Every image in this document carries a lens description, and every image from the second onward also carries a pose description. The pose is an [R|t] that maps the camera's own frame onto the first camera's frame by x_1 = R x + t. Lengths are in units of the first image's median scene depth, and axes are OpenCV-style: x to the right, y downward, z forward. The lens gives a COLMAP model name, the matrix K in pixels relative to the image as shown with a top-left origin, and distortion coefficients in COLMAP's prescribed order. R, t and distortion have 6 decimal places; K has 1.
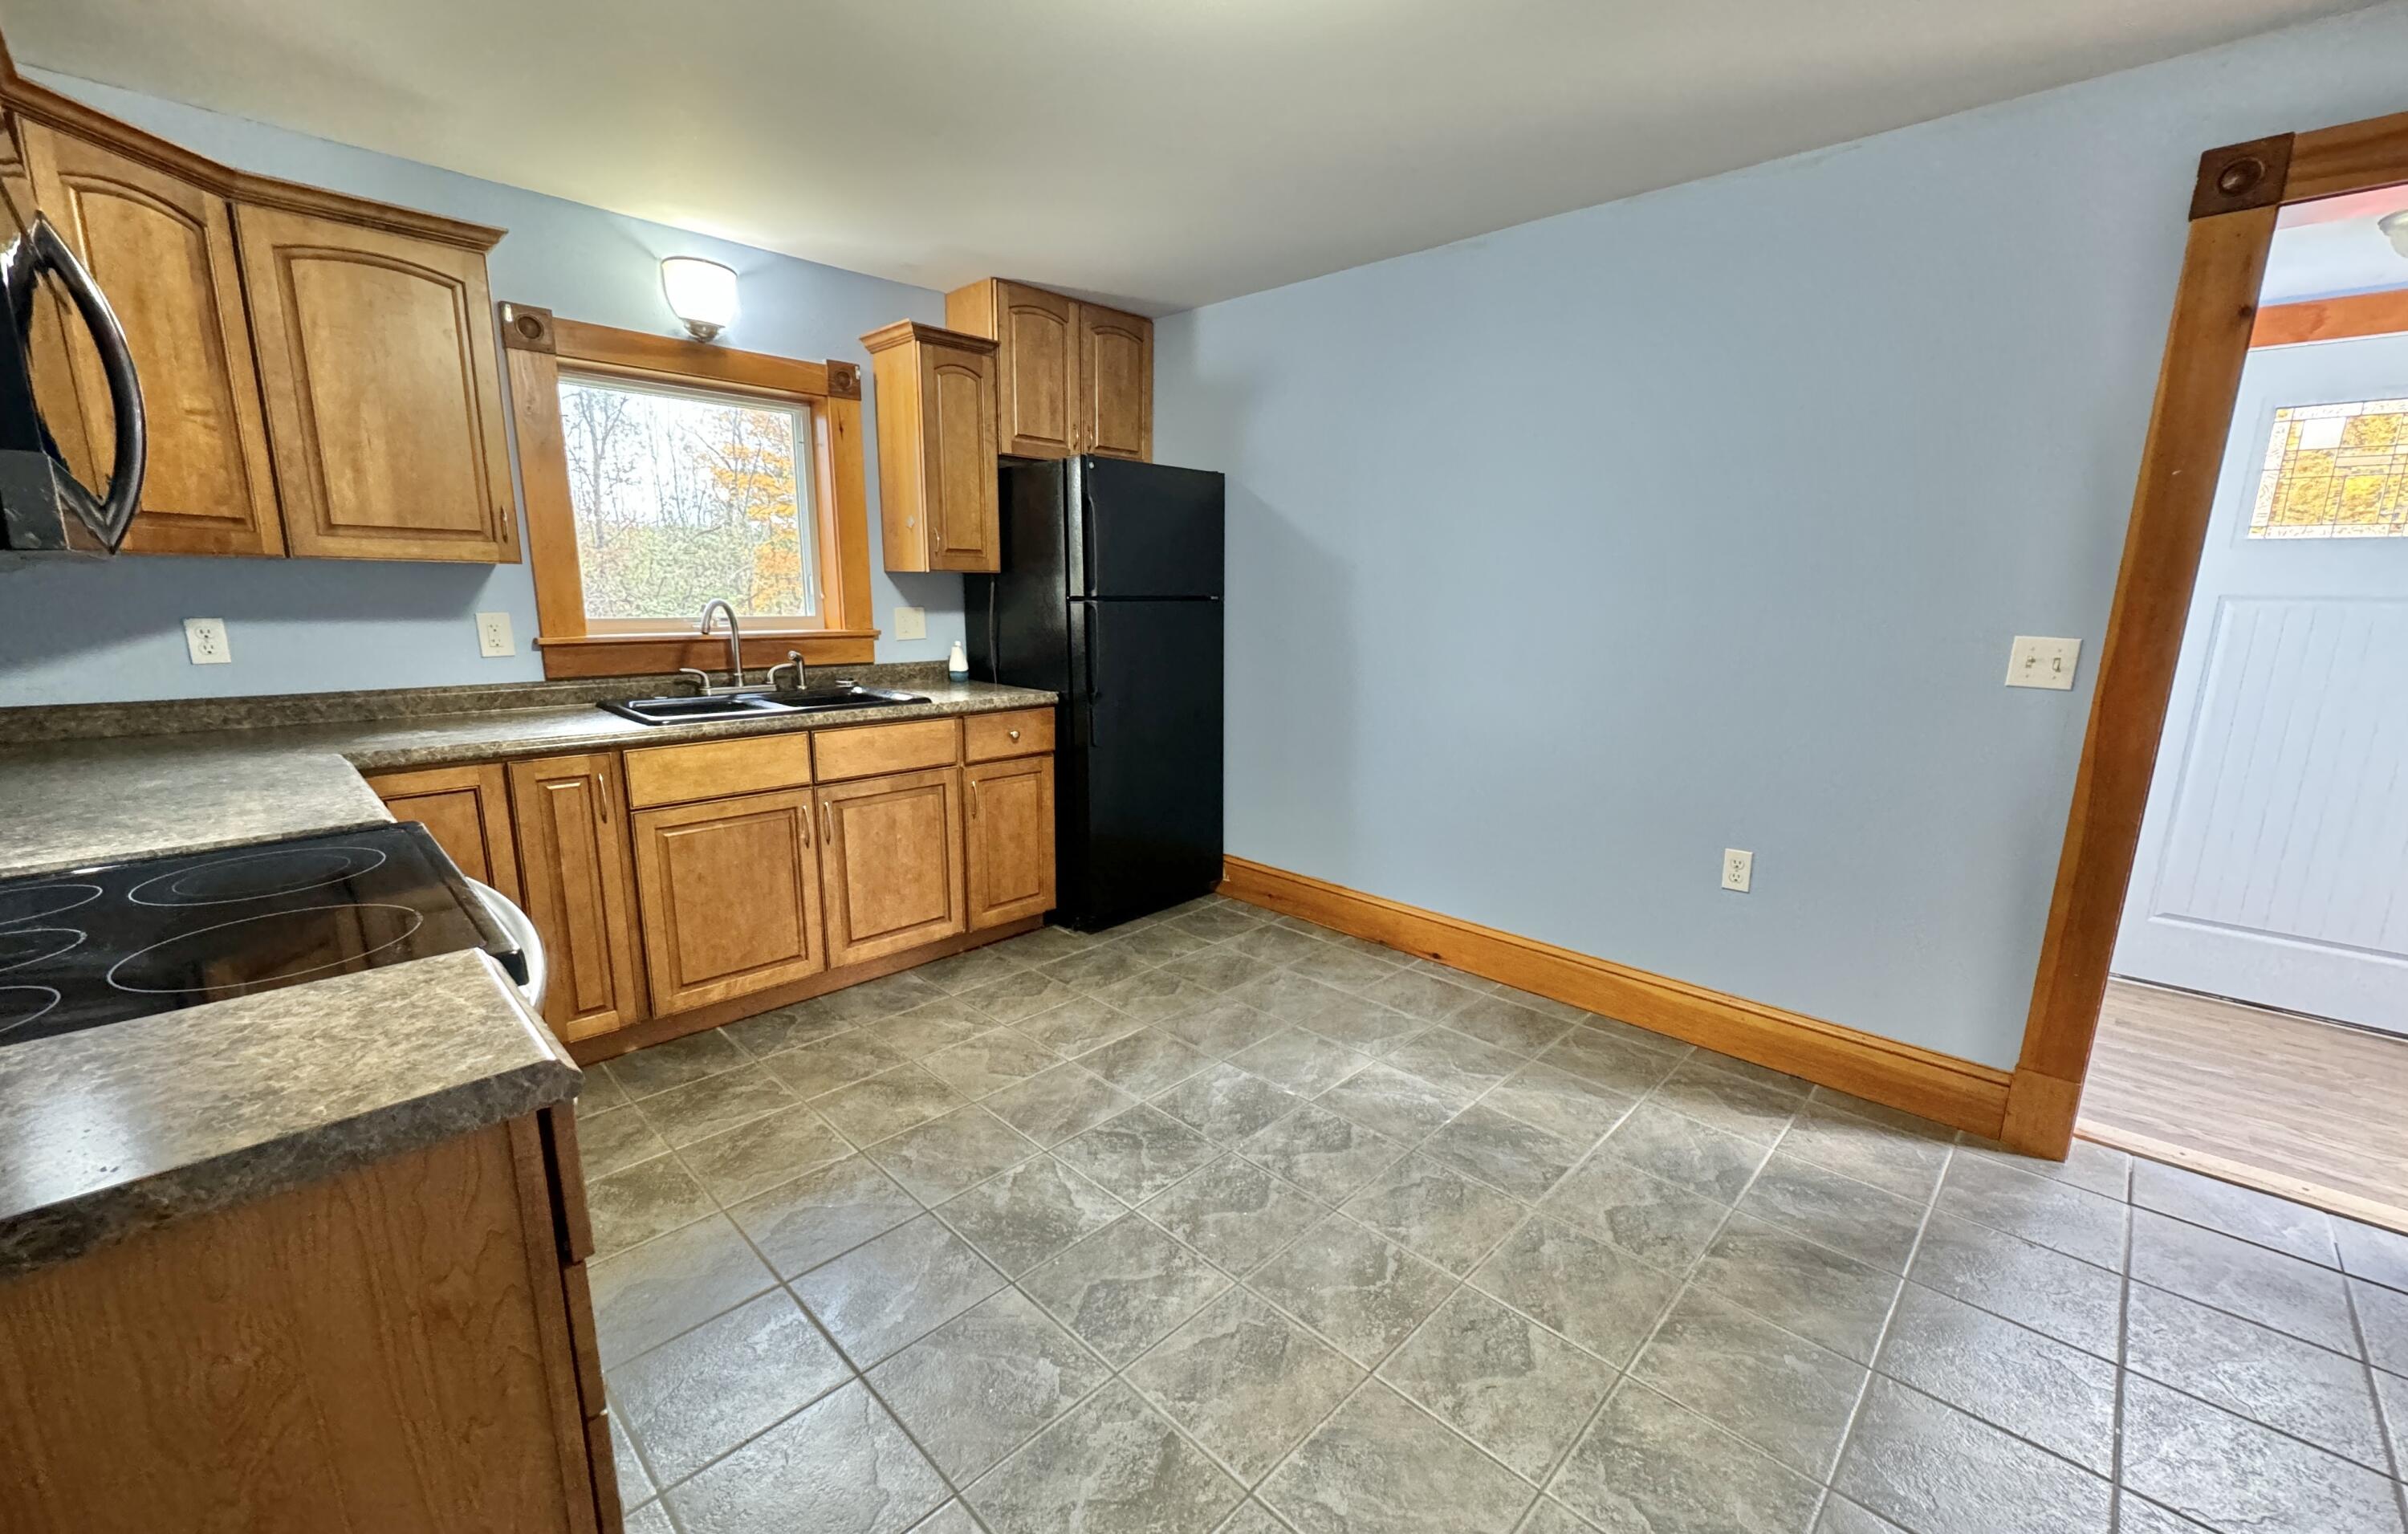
lens RADIAL K [[960.4, 0, 1207.4], [0, 960.4, 780.8], [0, 0, 1]] dist [0.002860, 0.000167]
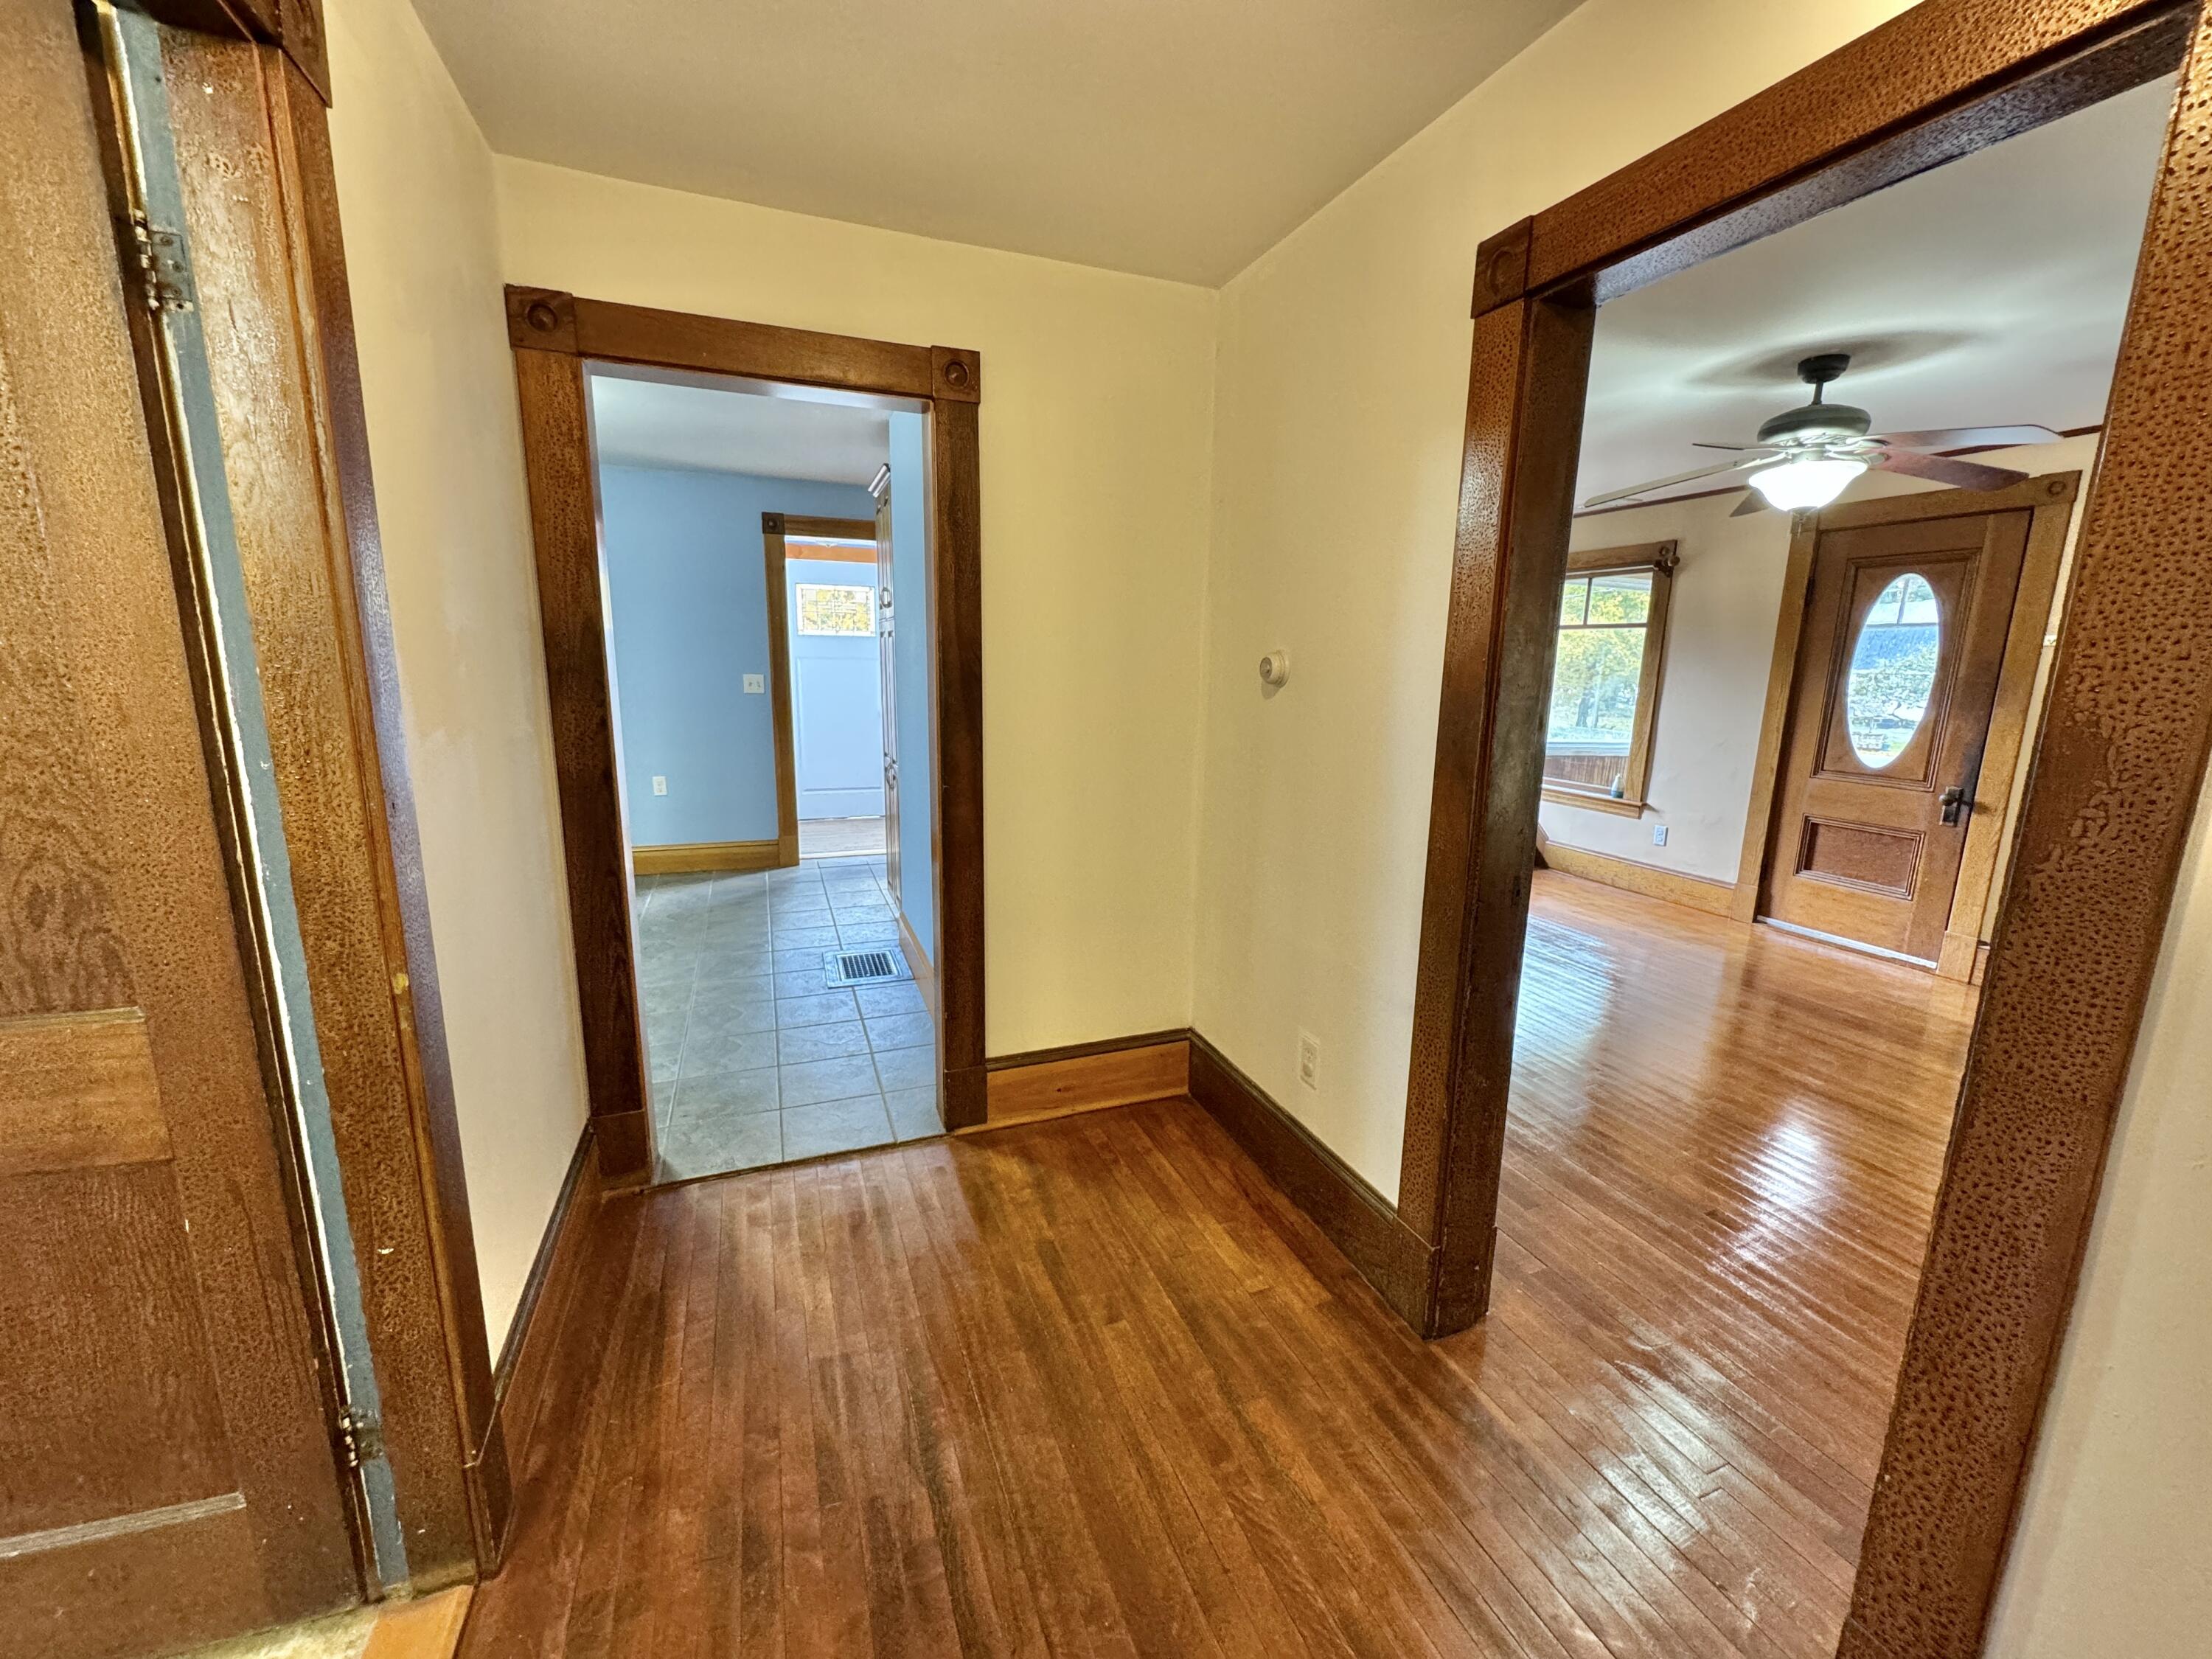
lens RADIAL K [[880.0, 0, 1106.0], [0, 880.0, 826.1], [0, 0, 1]] dist [-0.003081, 0.000477]
pose [[0.420479, -0.182623, 0.888733, -0.749335], [0.172690, 0.977736, 0.119208, 0.109602], [-0.890716, 0.103351, 0.442655, -0.709641]]
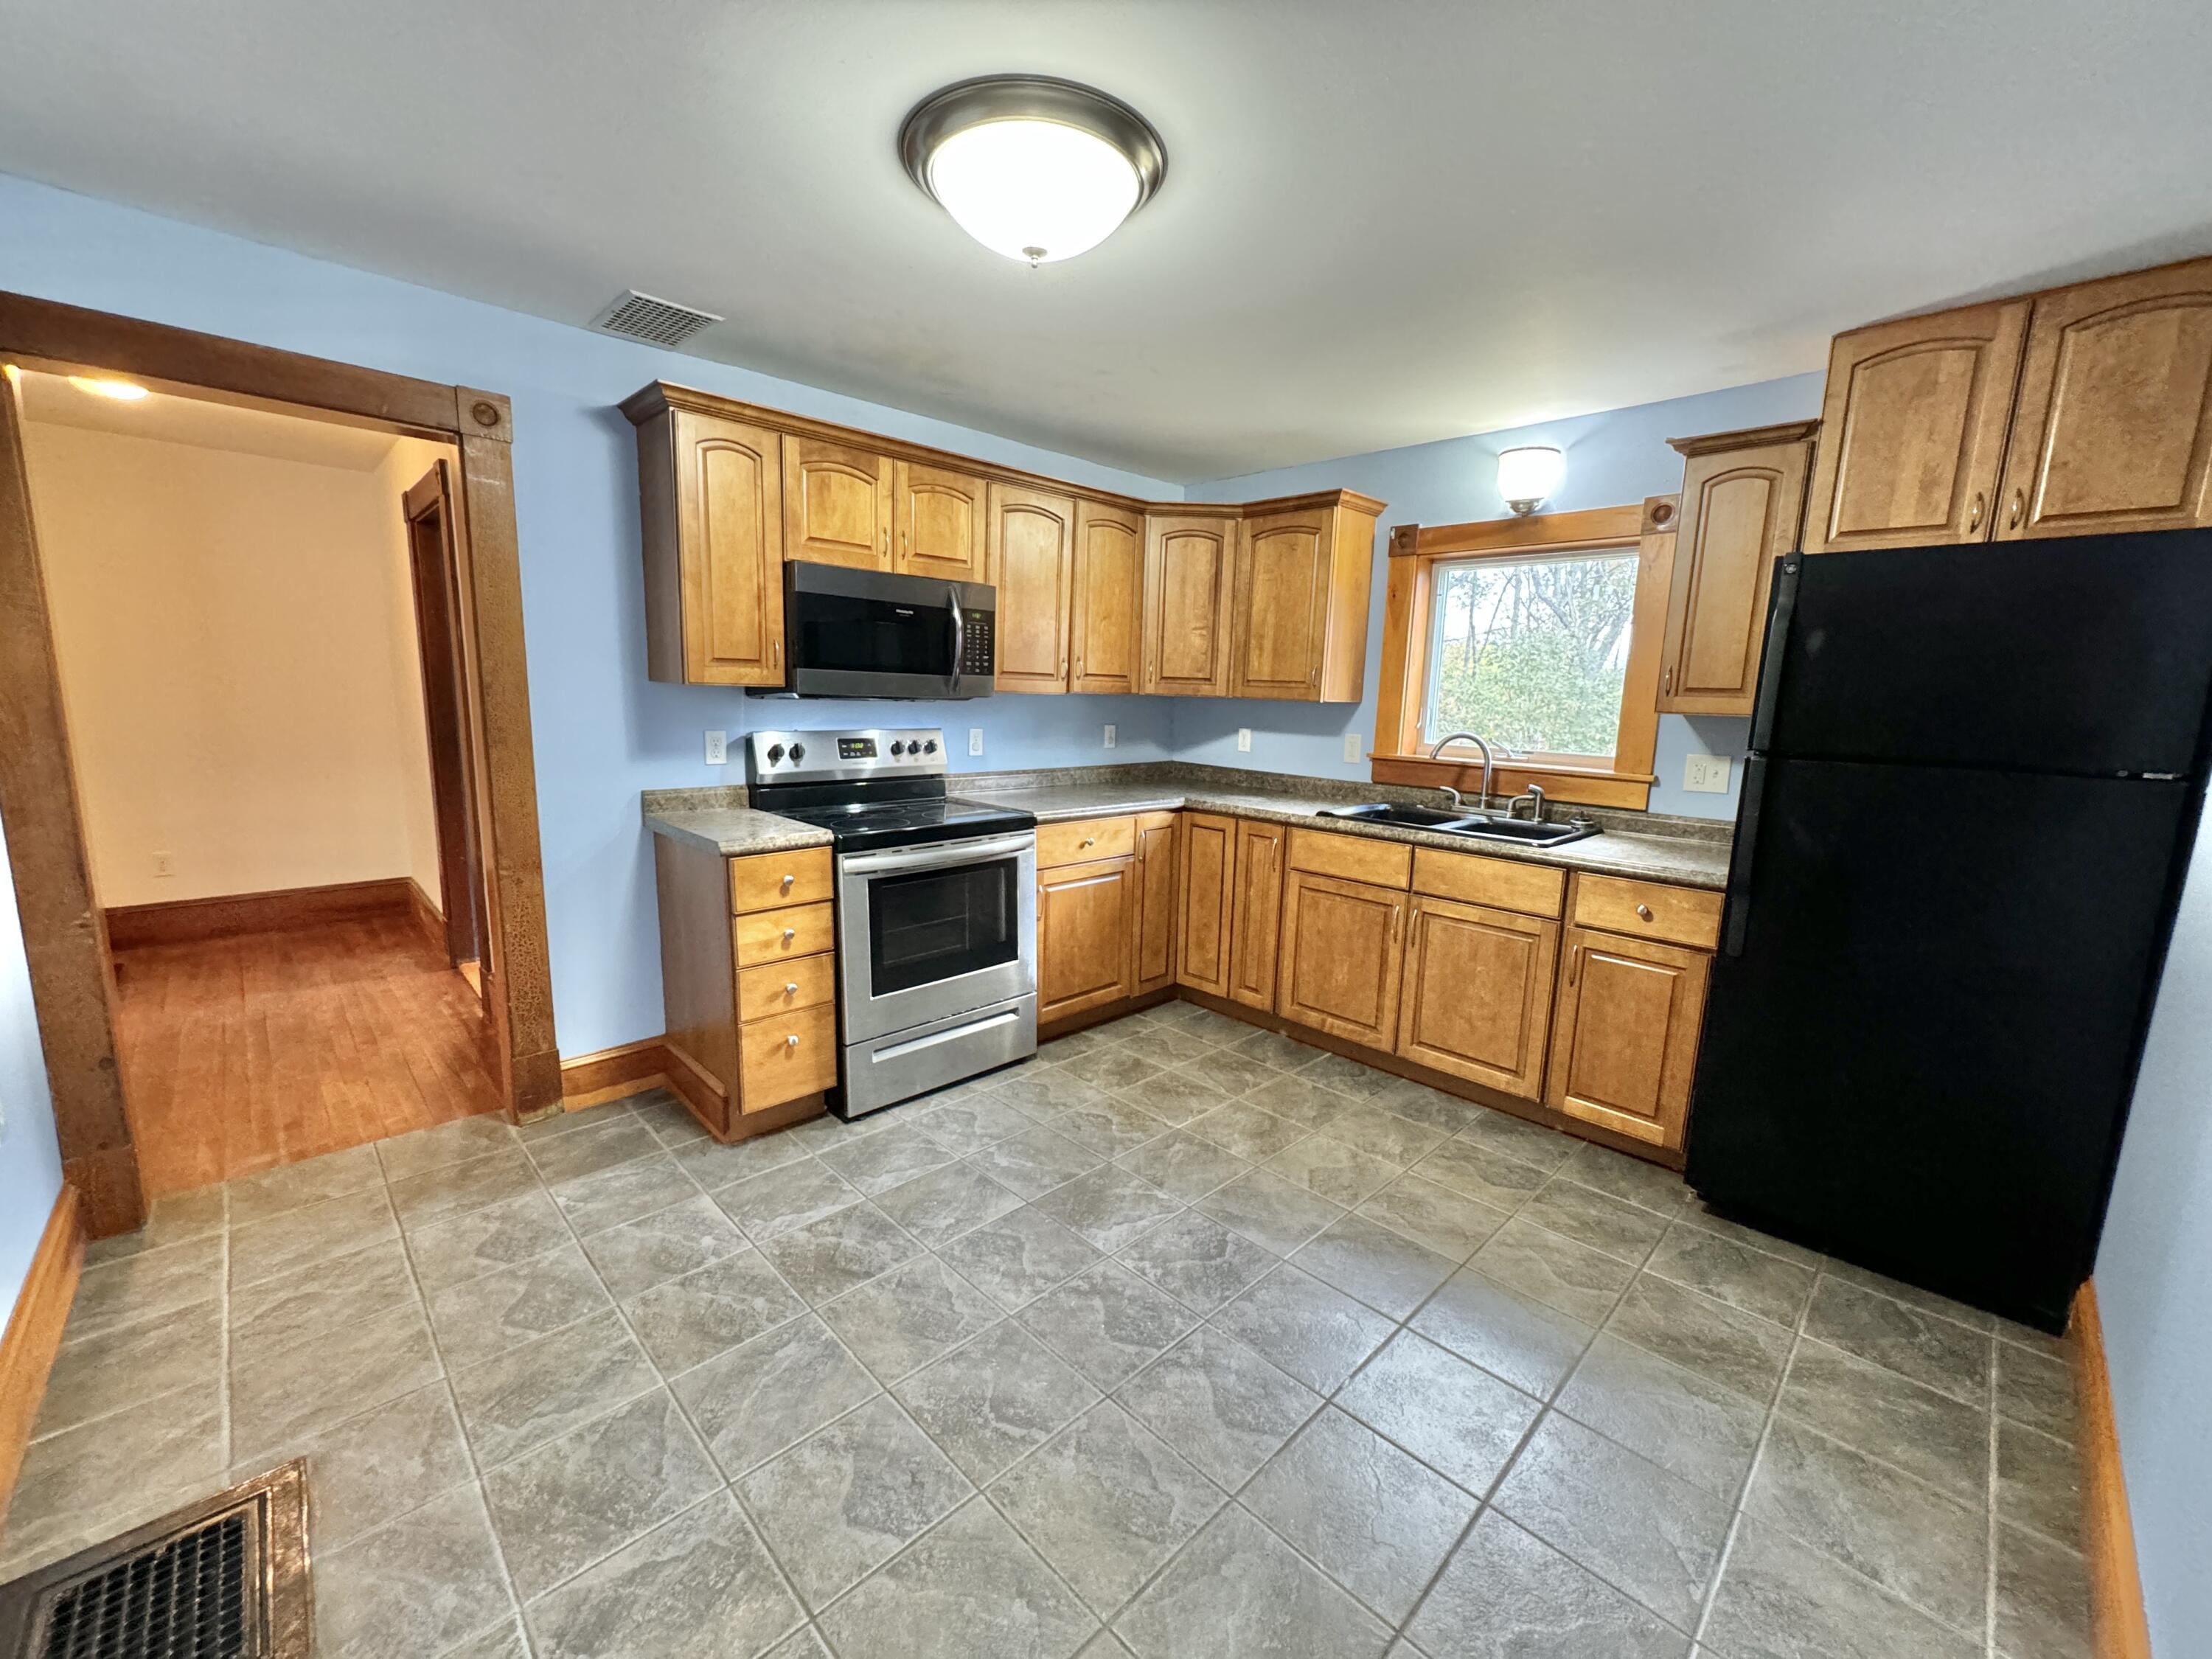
lens RADIAL K [[880.0, 0, 1109.9], [0, 880.0, 829.5], [0, 0, 1]] dist [-0.003081, 0.000477]
pose [[-0.015085, 0.144931, -0.989327, 0.635077], [-0.231349, 0.962085, 0.144468, -0.138453], [0.972754, 0.231059, 0.019016, 0.622410]]
